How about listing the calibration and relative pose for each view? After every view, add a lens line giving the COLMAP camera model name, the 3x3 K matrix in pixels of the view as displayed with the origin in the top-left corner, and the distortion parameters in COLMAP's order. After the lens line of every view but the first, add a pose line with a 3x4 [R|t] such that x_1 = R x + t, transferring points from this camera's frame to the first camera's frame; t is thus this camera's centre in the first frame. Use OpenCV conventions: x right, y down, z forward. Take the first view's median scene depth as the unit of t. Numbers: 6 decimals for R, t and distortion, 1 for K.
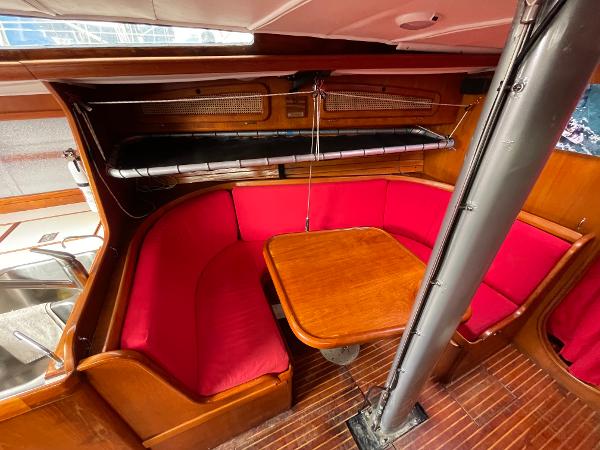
lens RADIAL K [[241.0, 0, 300.0], [0, 241.0, 225.0], [0, 0, 1]] dist [-0.001711, -0.000306]
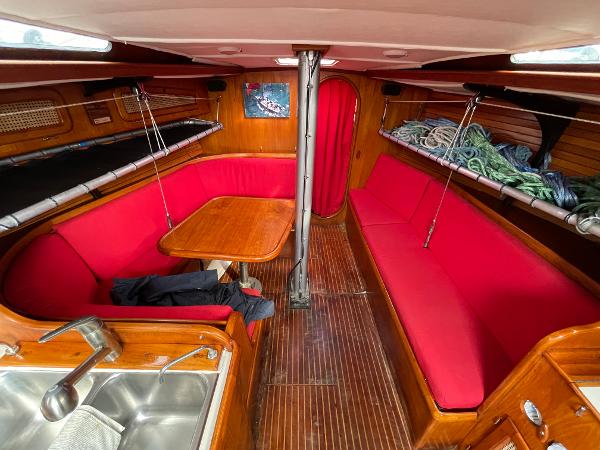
lens RADIAL K [[241.7, 0, 300.0], [0, 241.7, 225.0], [0, 0, 1]] dist [-0.026139, 0.000101]
pose [[0.405741, -0.468089, 0.785027, -0.637012], [0.471070, 0.843134, 0.259264, 0.017826], [-0.783242, 0.264608, 0.562596, -0.026509]]
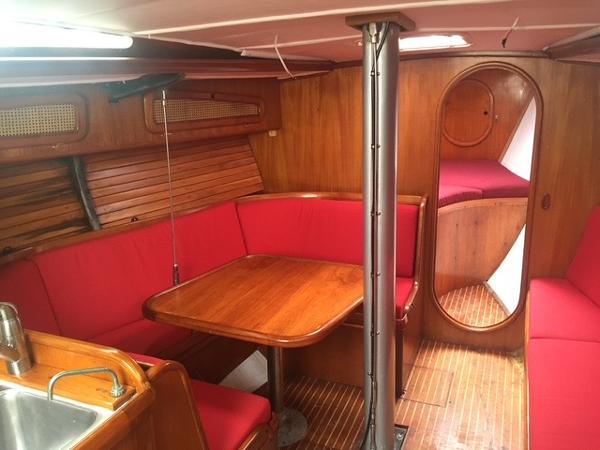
lens RADIAL K [[506.1, 0, 300.0], [0, 506.1, 225.0], [0, 0, 1]] dist [-0.008217, 0.003515]
pose [[0.735290, -0.194985, 0.649099, -0.689588], [0.391452, 0.904005, -0.171874, 0.288765], [-0.553275, 0.380469, 0.741033, -0.340834]]
